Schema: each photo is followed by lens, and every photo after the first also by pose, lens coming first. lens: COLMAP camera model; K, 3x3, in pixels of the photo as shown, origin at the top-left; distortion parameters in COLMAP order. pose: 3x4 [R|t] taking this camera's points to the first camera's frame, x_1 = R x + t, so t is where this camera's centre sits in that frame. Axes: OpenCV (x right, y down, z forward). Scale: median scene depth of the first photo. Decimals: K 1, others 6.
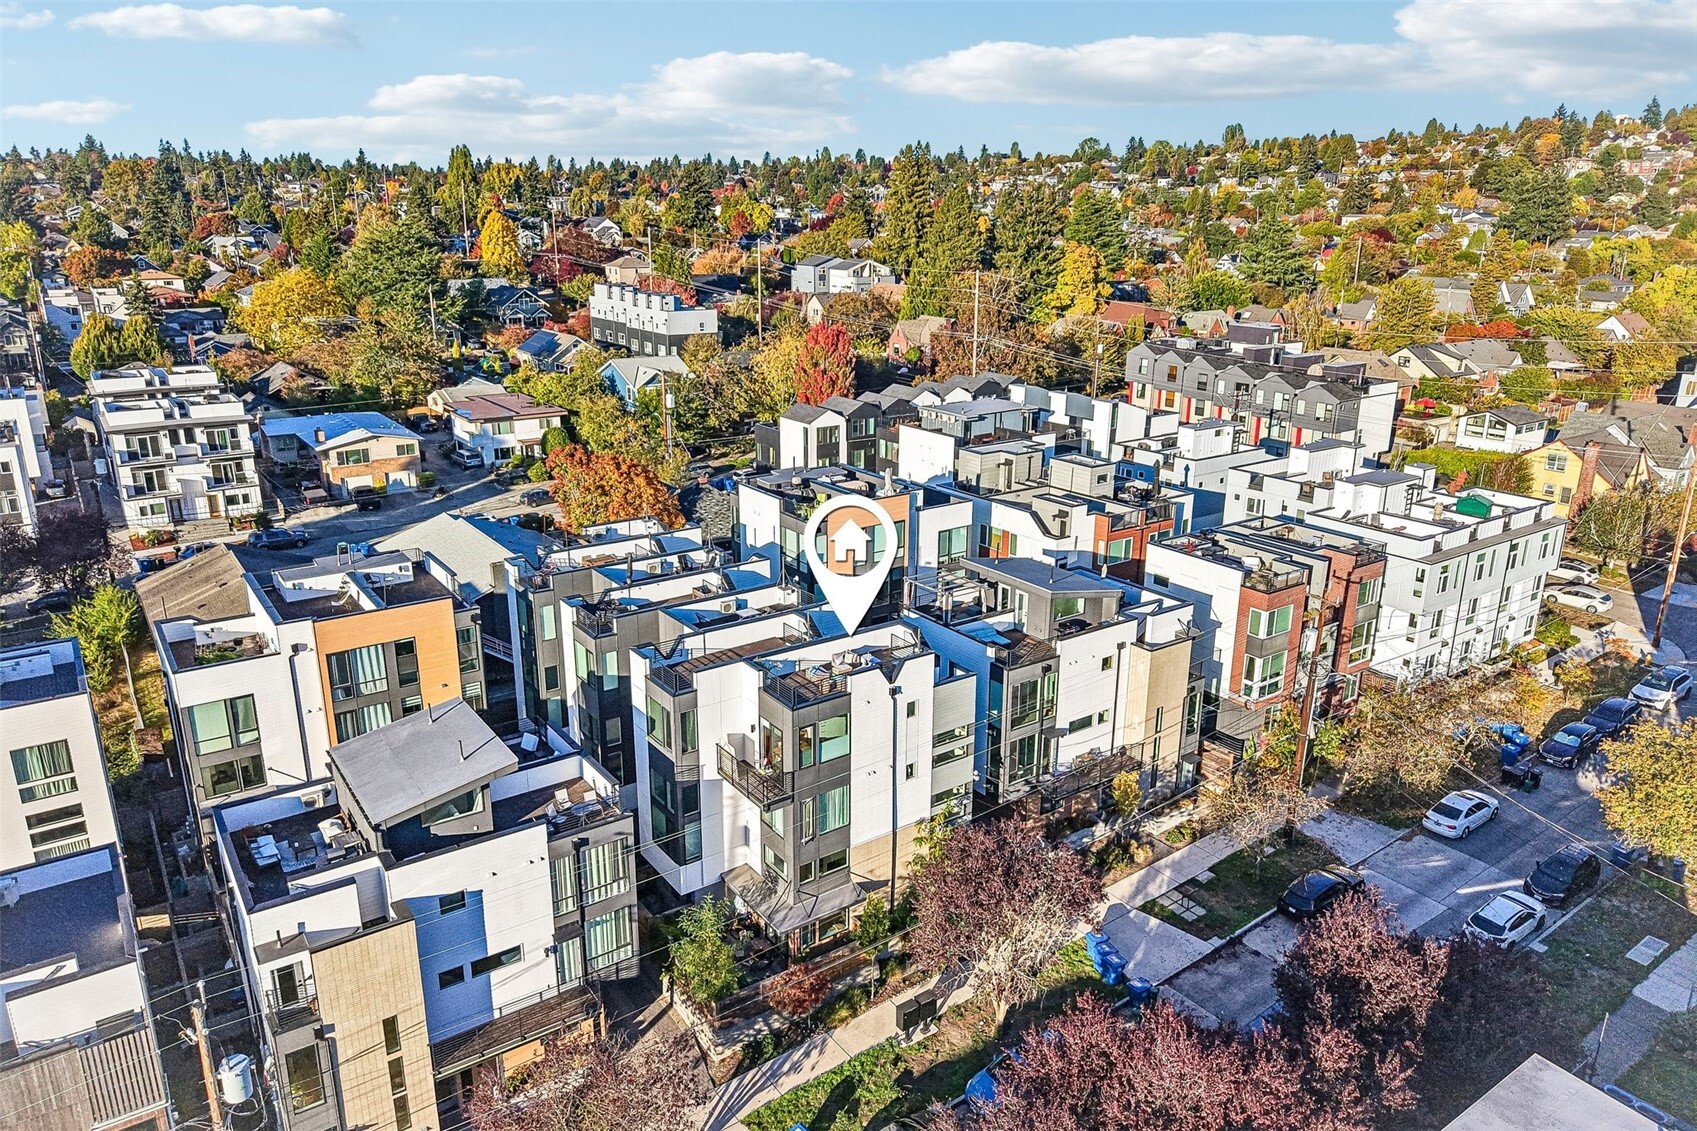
lens RADIAL K [[1137.4, 0, 851.3], [0, 1137.4, 562.4], [0, 0, 1]] dist [0.011603, -0.008703]
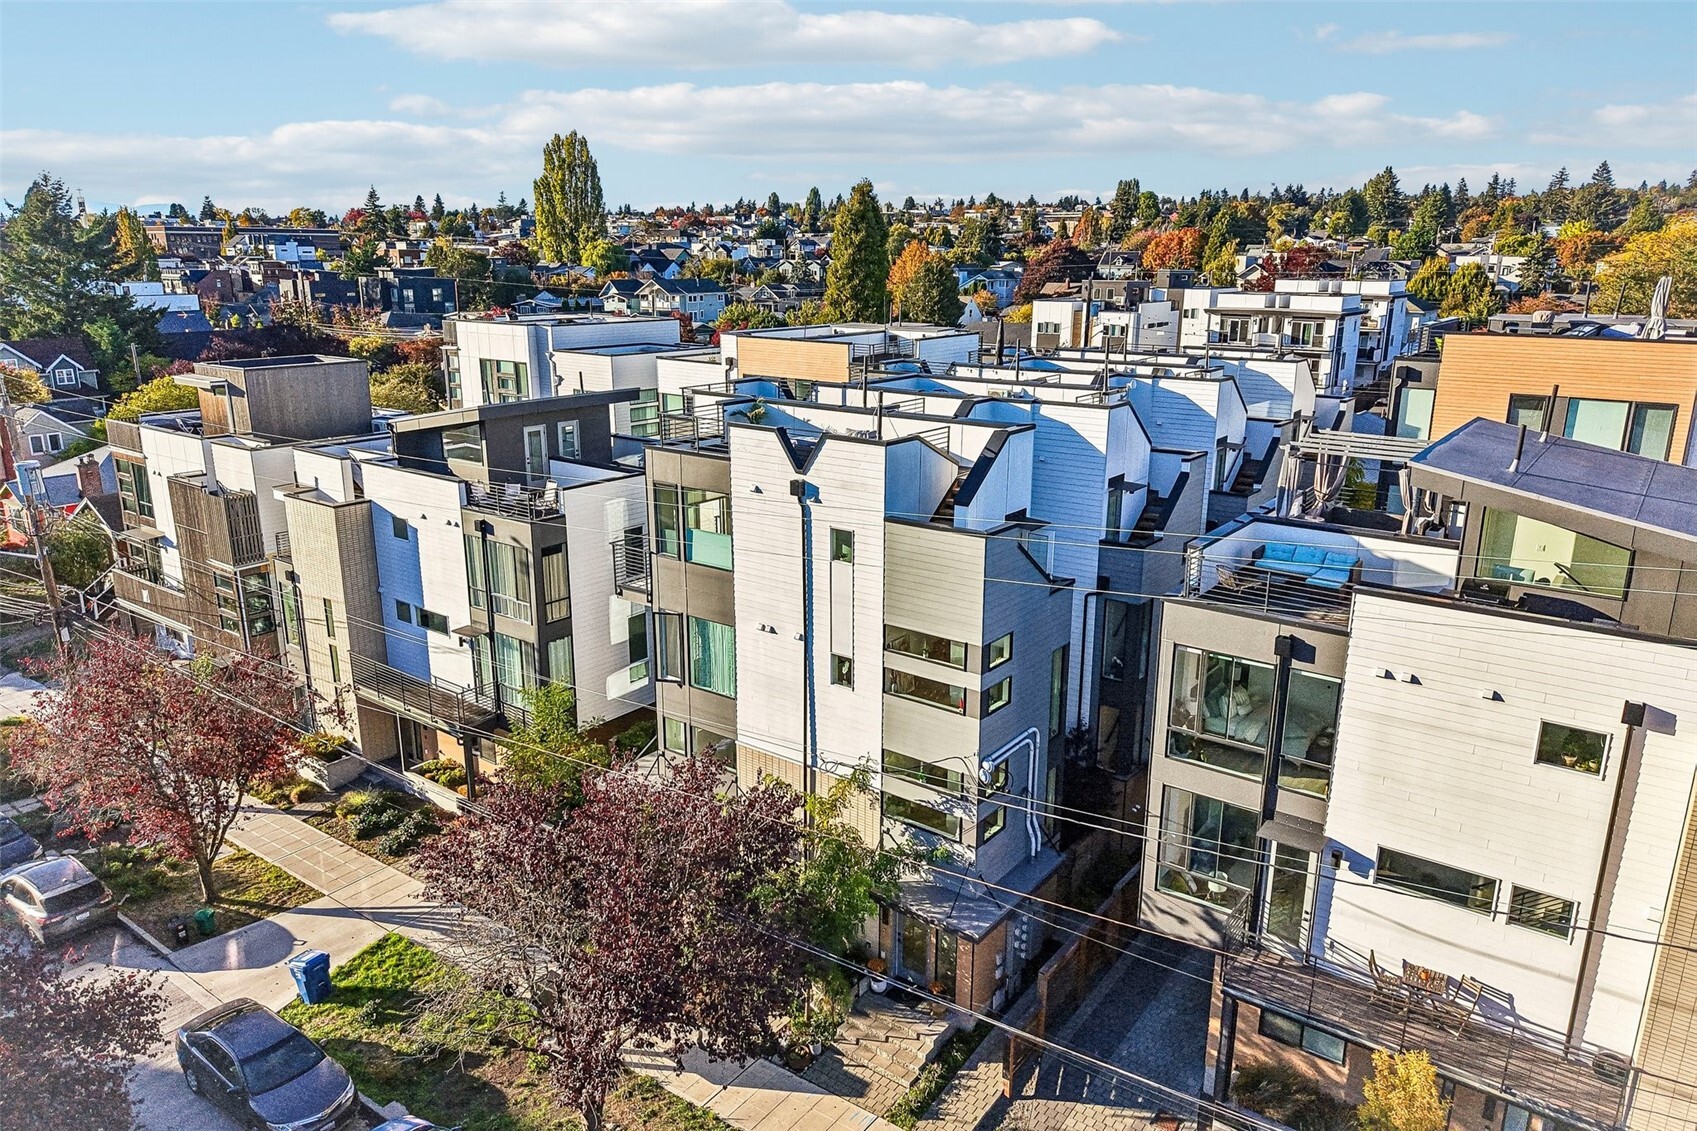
lens RADIAL K [[1137.4, 0, 851.3], [0, 1137.4, 562.4], [0, 0, 1]] dist [0.011603, -0.008703]
pose [[0.314072, 0.254325, -0.914701, 0.521830], [-0.287107, 0.943784, 0.163831, 0.051722], [0.904947, 0.211162, 0.369434, 0.815084]]
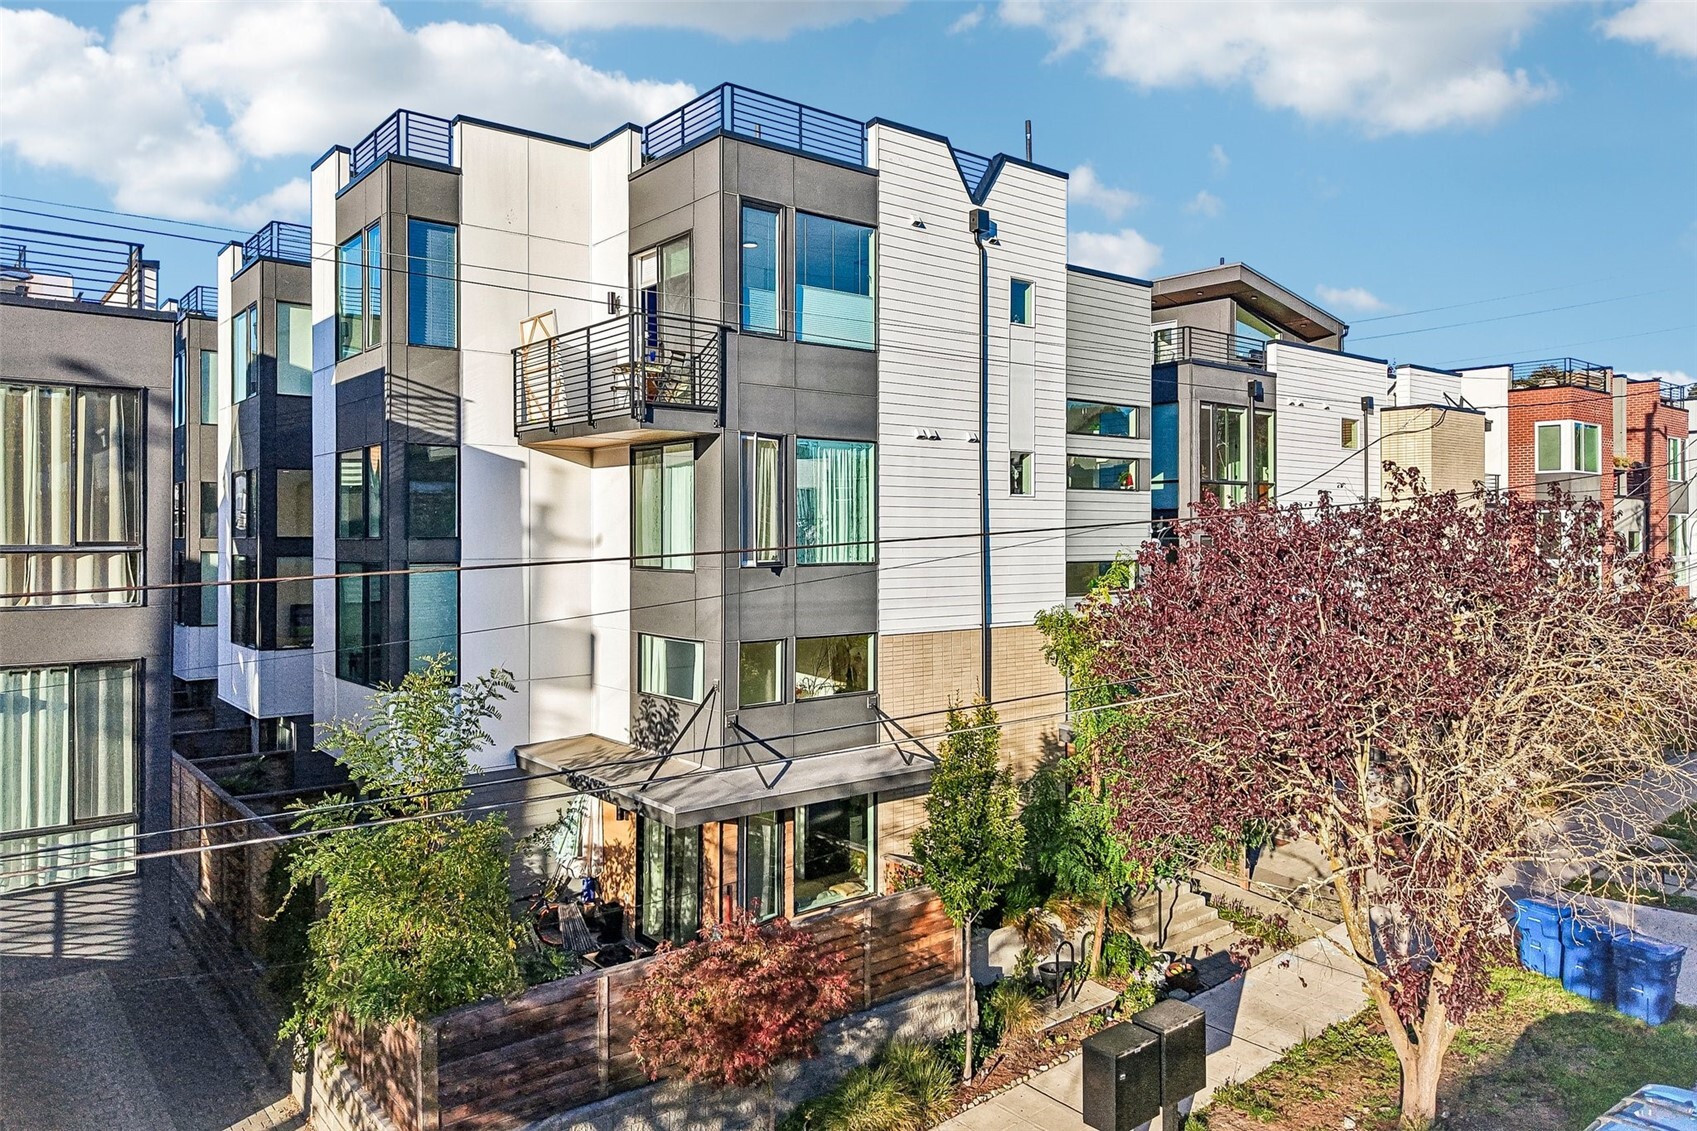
lens RADIAL K [[1137.4, 0, 851.3], [0, 1137.4, 562.4], [0, 0, 1]] dist [0.011603, -0.008703]
pose [[0.997315, -0.004655, 0.073090, -0.035456], [0.024866, 0.960216, -0.278149, 0.325670], [-0.068887, 0.279220, 0.957753, 0.646444]]
